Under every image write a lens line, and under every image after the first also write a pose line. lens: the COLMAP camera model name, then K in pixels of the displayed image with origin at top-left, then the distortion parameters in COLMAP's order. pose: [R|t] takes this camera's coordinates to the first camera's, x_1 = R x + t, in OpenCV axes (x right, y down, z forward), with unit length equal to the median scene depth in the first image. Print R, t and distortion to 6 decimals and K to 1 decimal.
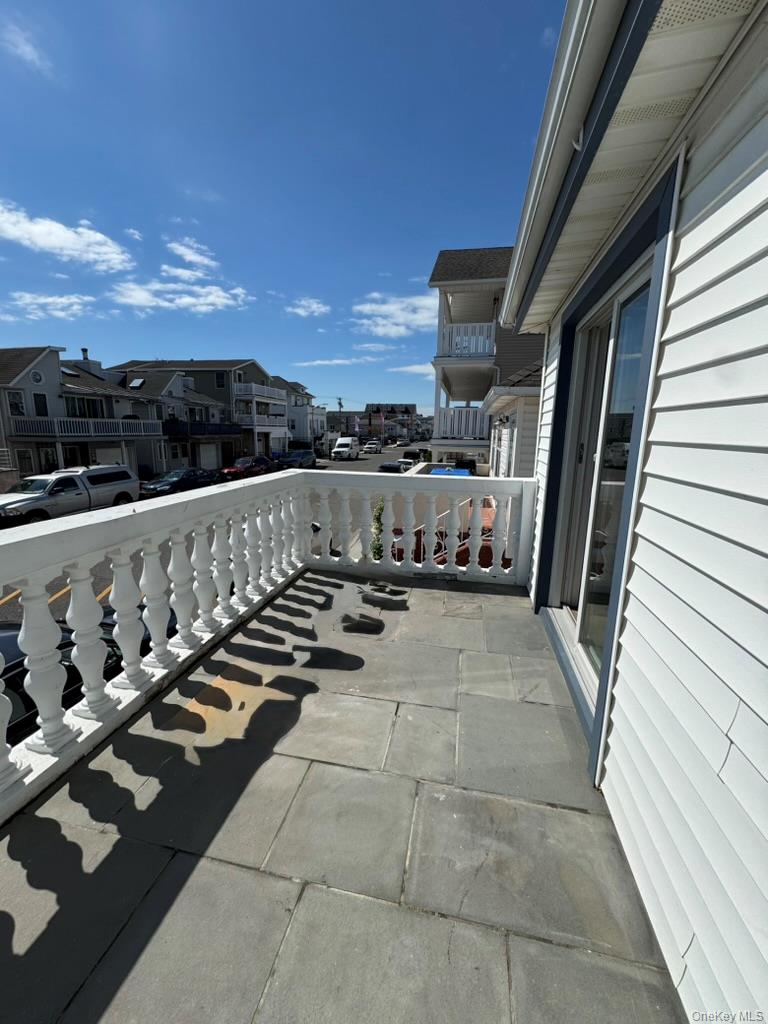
lens RADIAL K [[412.1, 0, 382.5], [0, 412.1, 509.9], [0, 0, 1]] dist [-0.000664, -0.000116]
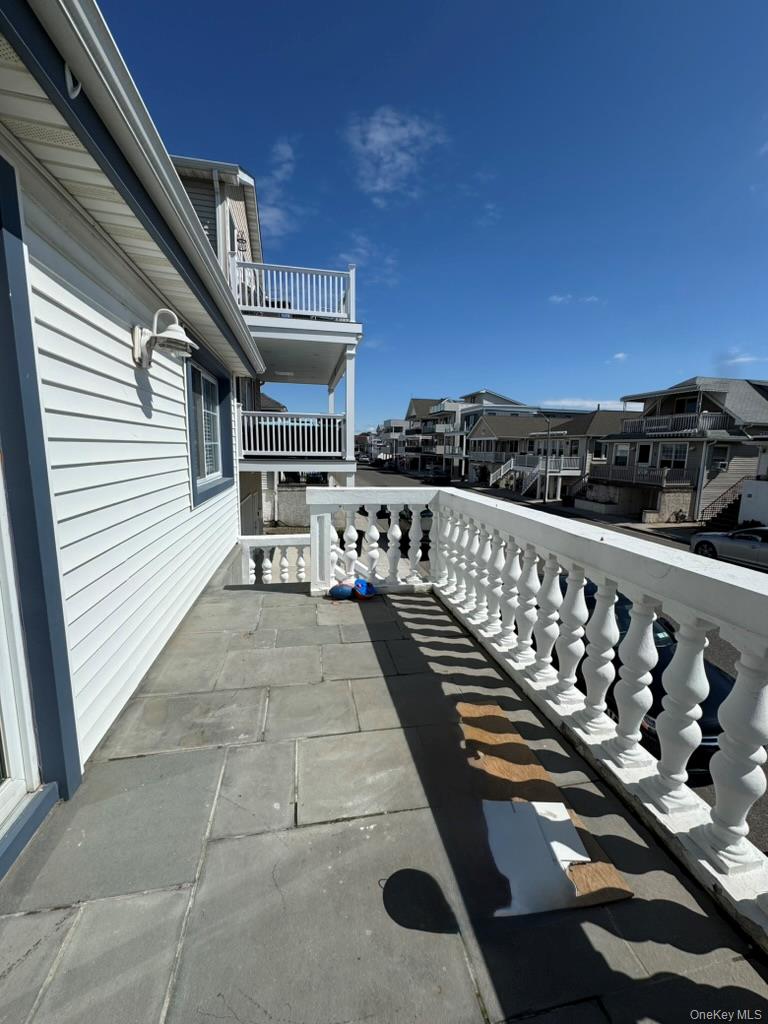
lens RADIAL K [[412.1, 0, 382.6], [0, 412.1, 513.2], [0, 0, 1]] dist [-0.000664, -0.000116]
pose [[-0.922099, 0.020782, -0.386395, 0.185240], [-0.110773, 0.942590, 0.315046, -0.297673], [0.370759, 0.333306, -0.866859, 1.699736]]
